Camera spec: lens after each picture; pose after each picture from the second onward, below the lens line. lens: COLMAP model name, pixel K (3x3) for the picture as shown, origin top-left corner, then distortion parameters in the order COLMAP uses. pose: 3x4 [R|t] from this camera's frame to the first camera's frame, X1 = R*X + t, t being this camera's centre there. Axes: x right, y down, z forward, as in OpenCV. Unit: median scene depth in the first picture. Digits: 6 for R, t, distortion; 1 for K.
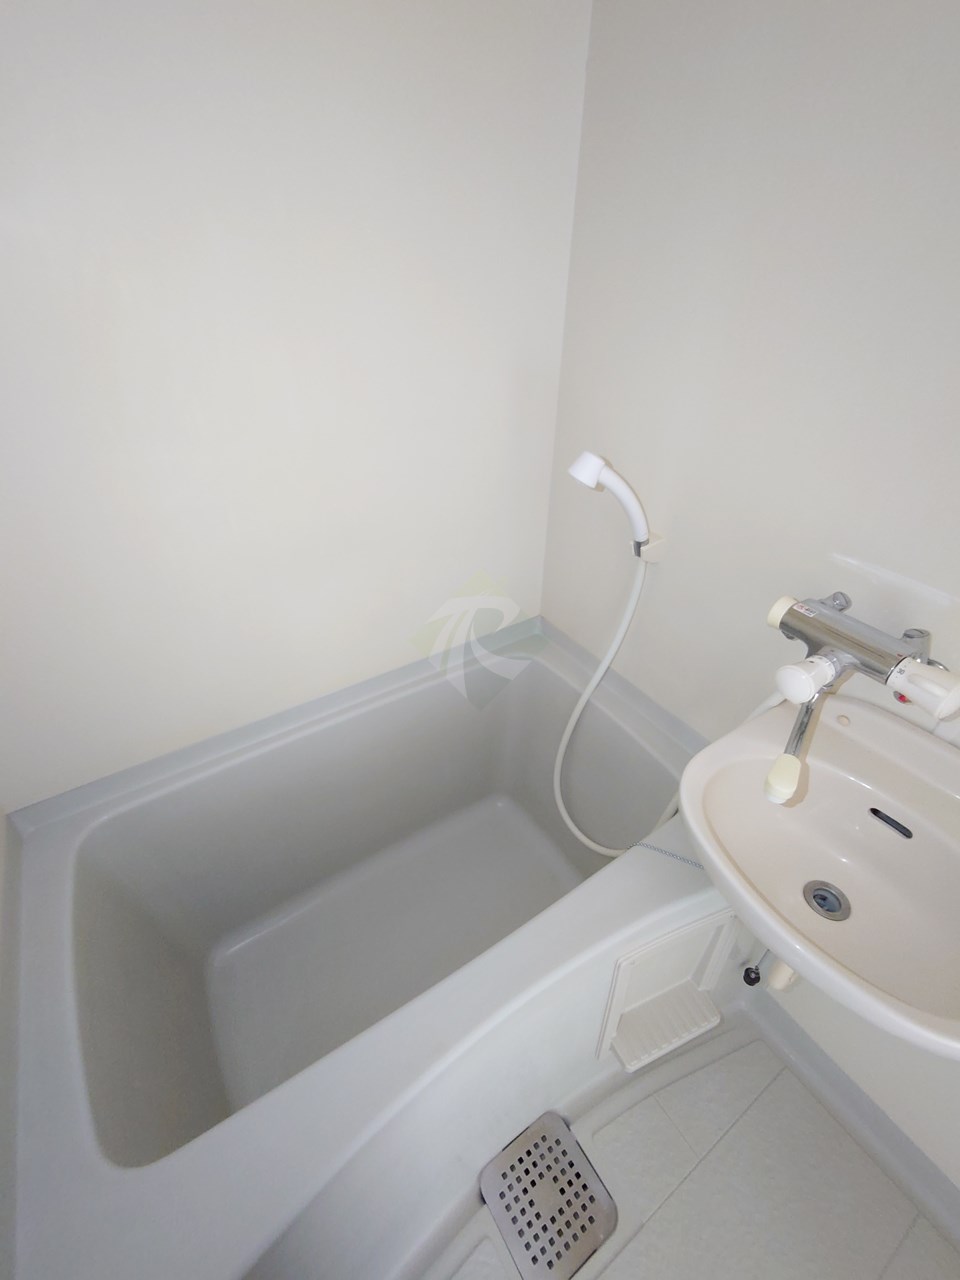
lens RADIAL K [[546.1, 0, 480.0], [0, 546.1, 640.0], [0, 0, 1]] dist [-0.001233, 0.000461]
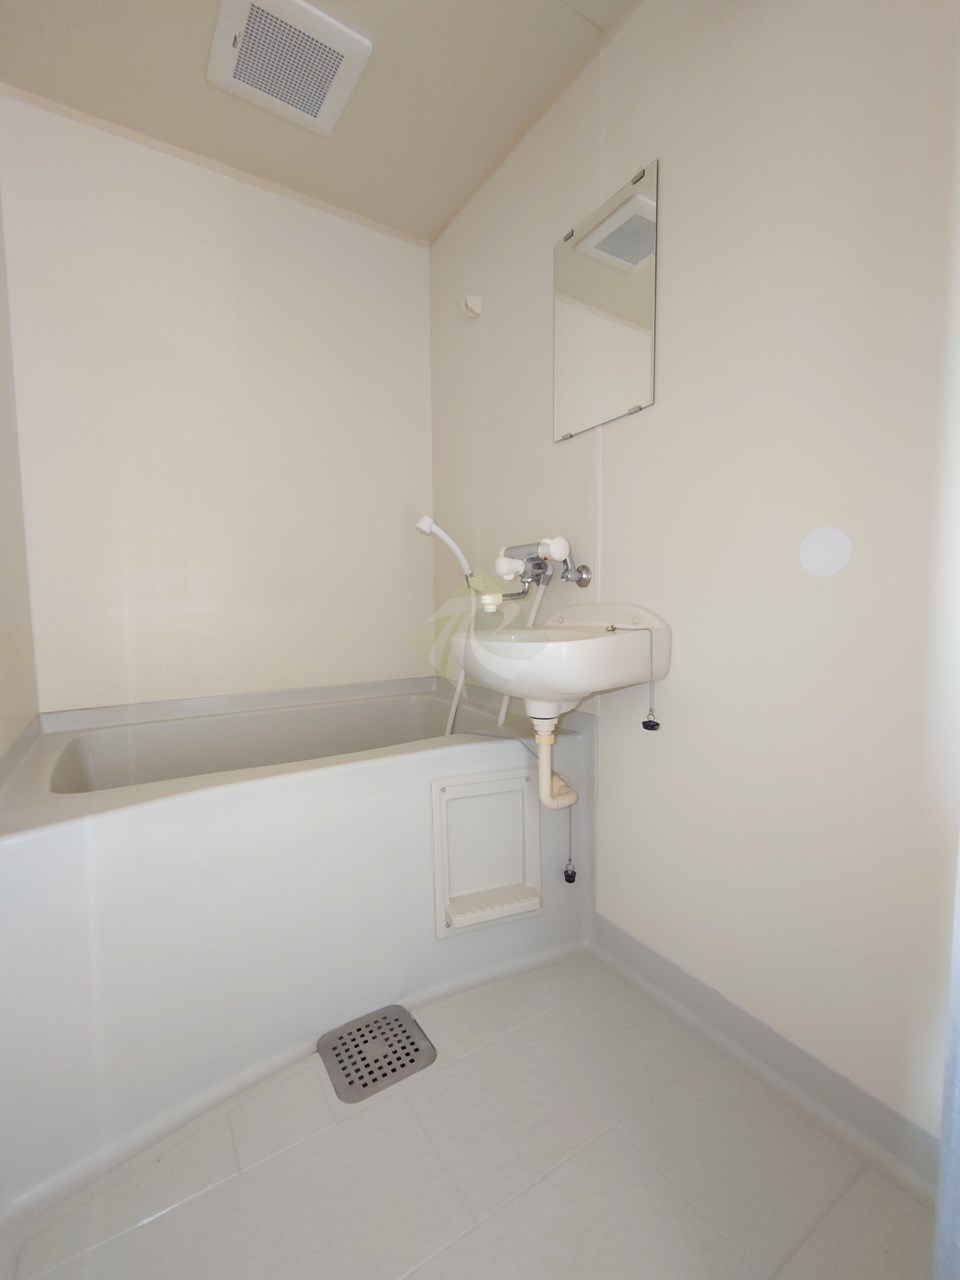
lens RADIAL K [[546.1, 0, 480.0], [0, 546.1, 640.0], [0, 0, 1]] dist [-0.001233, 0.000461]
pose [[0.999883, -0.010963, -0.010708, 0.347276], [0.003764, 0.853004, -0.521891, 0.881833], [0.014855, 0.521789, 0.852945, -0.349857]]
